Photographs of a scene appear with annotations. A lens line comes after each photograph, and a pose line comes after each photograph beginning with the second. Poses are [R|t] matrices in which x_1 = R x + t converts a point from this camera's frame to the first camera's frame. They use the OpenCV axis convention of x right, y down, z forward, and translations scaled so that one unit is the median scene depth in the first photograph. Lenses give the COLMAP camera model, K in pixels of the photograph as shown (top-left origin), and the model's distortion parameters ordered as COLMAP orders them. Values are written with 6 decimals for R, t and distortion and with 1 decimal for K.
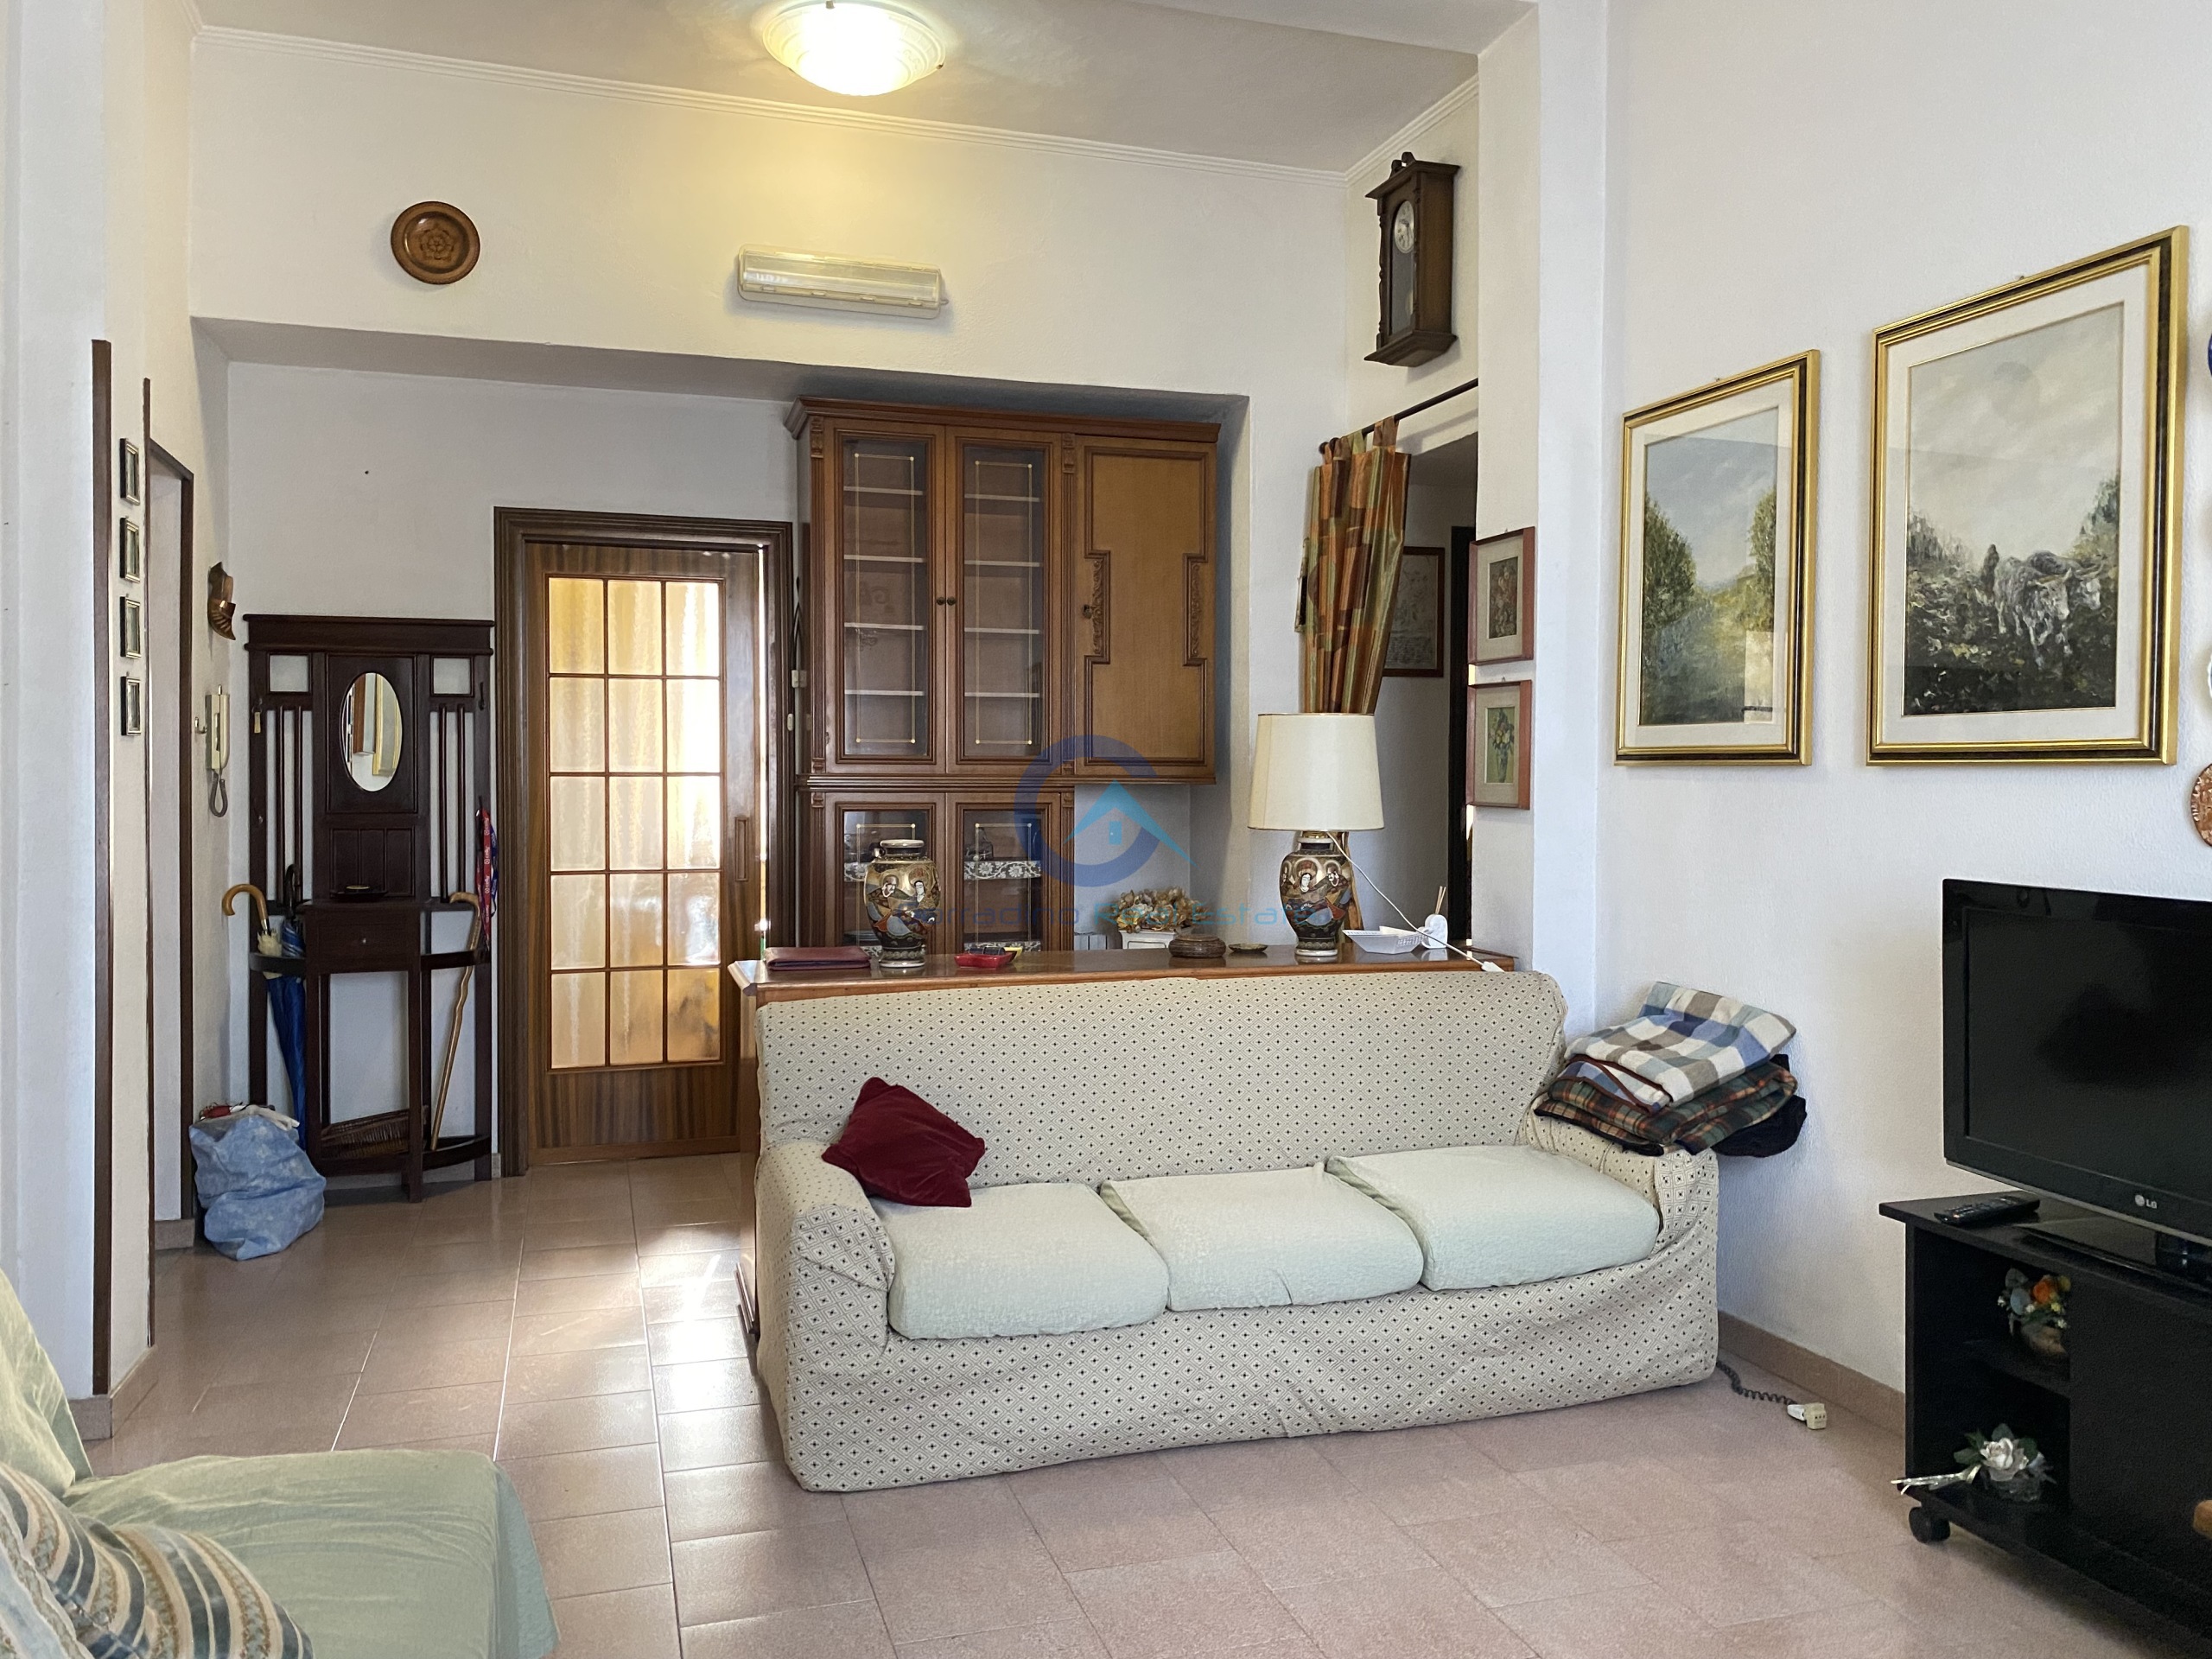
lens RADIAL K [[1583.6, 0, 1106.0], [0, 1583.6, 829.5], [0, 0, 1]] dist [0.006175, -0.001875]
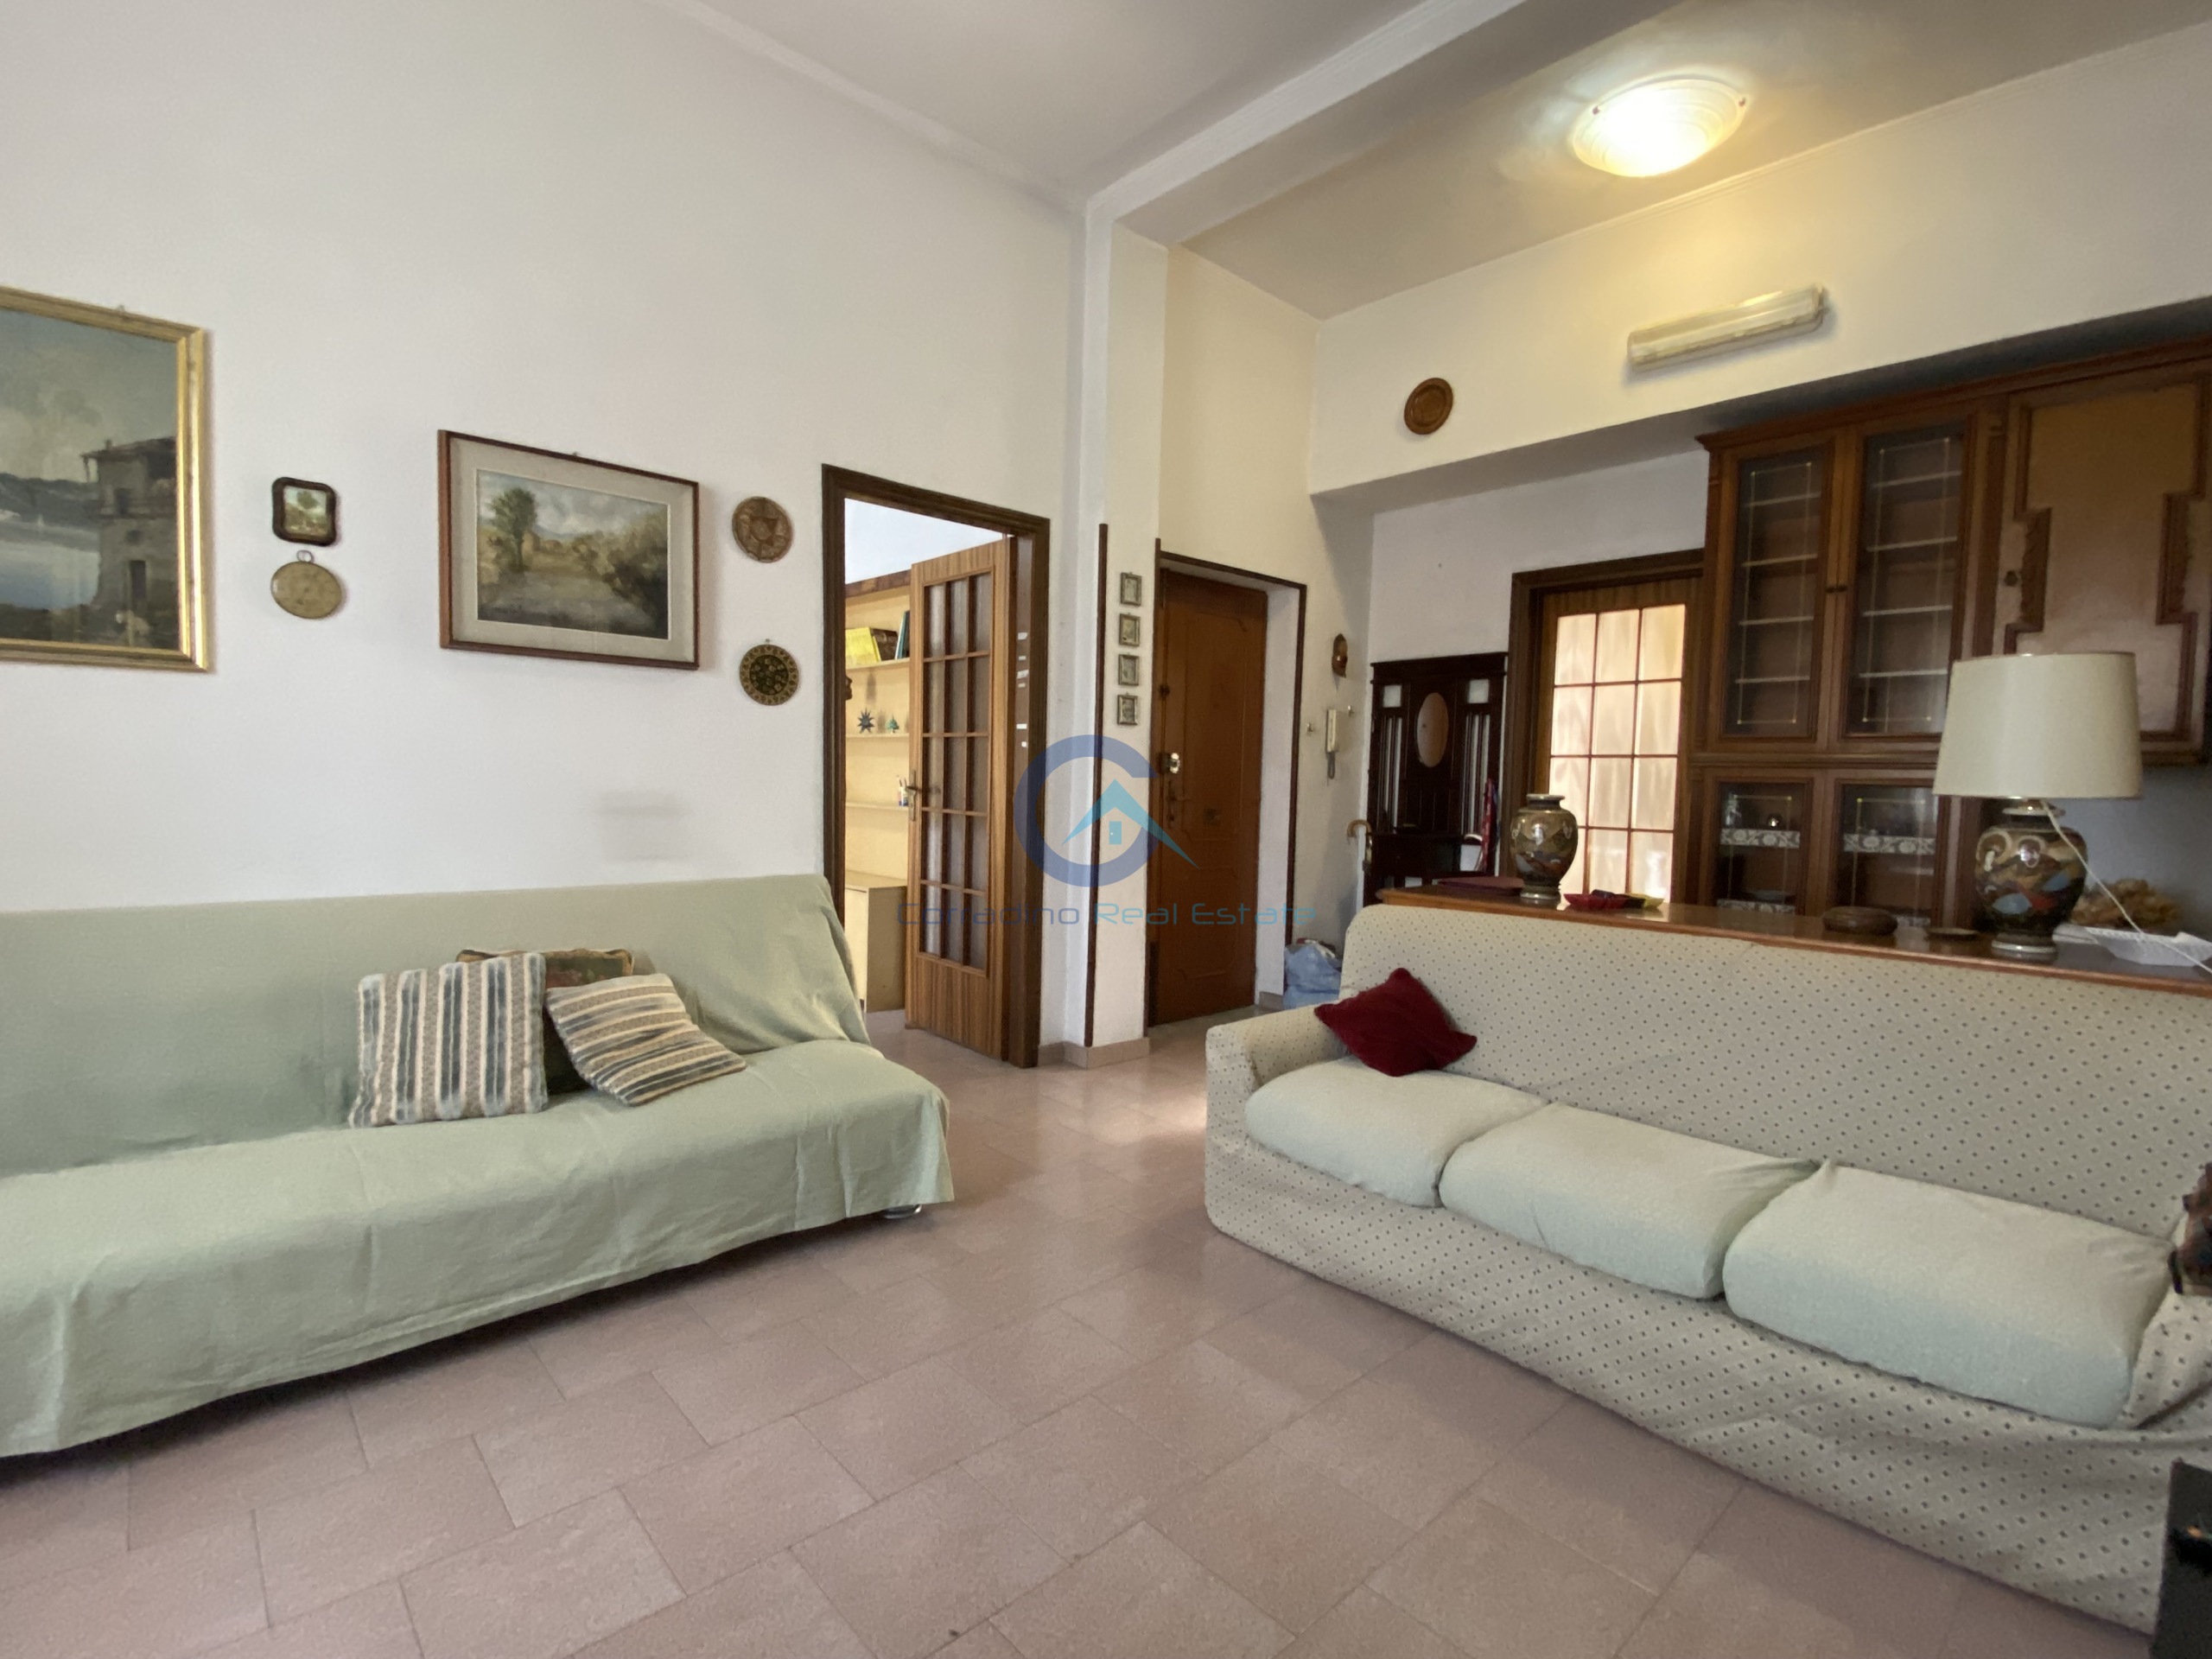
lens RADIAL K [[1018.8, 0, 1106.0], [0, 1018.8, 829.5], [0, 0, 1]] dist [0.001406, -0.017959]
pose [[0.427497, 0.052603, -0.902485, 0.326163], [-0.044236, 0.998327, 0.037235, 0.014357], [0.902934, 0.024004, 0.429109, 0.274013]]
